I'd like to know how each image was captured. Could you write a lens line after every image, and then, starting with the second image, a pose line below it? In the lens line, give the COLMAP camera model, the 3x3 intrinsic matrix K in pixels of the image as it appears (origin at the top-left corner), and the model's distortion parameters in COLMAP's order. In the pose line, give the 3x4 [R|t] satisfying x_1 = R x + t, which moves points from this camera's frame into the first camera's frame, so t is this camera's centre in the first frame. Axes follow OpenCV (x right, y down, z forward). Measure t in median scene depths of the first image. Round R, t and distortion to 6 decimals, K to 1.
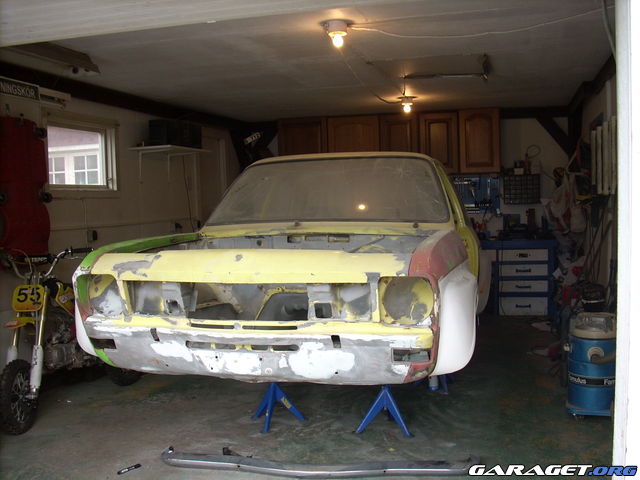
lens RADIAL K [[684.4, 0, 320.0], [0, 684.4, 240.0], [0, 0, 1]] dist [-0.207797, -0.000865]
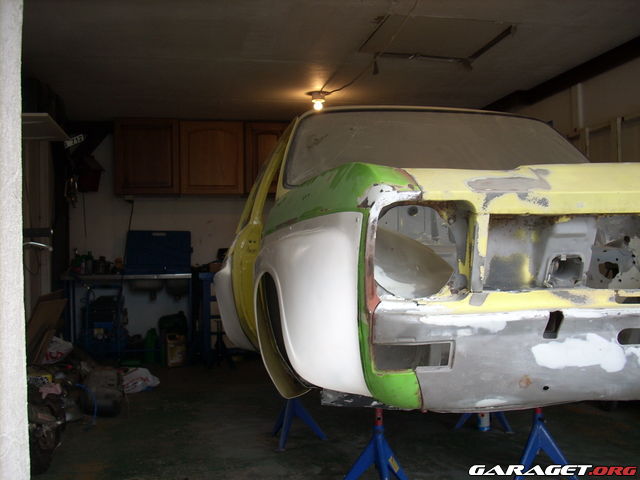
lens RADIAL K [[701.1, 0, 320.0], [0, 701.1, 240.0], [0, 0, 1]] dist [-0.086486, -0.003747]
pose [[0.907552, 0.023711, 0.419270, -0.599717], [0.012899, 0.996360, -0.084269, 0.116551], [-0.419742, 0.081887, 0.903942, 0.591751]]
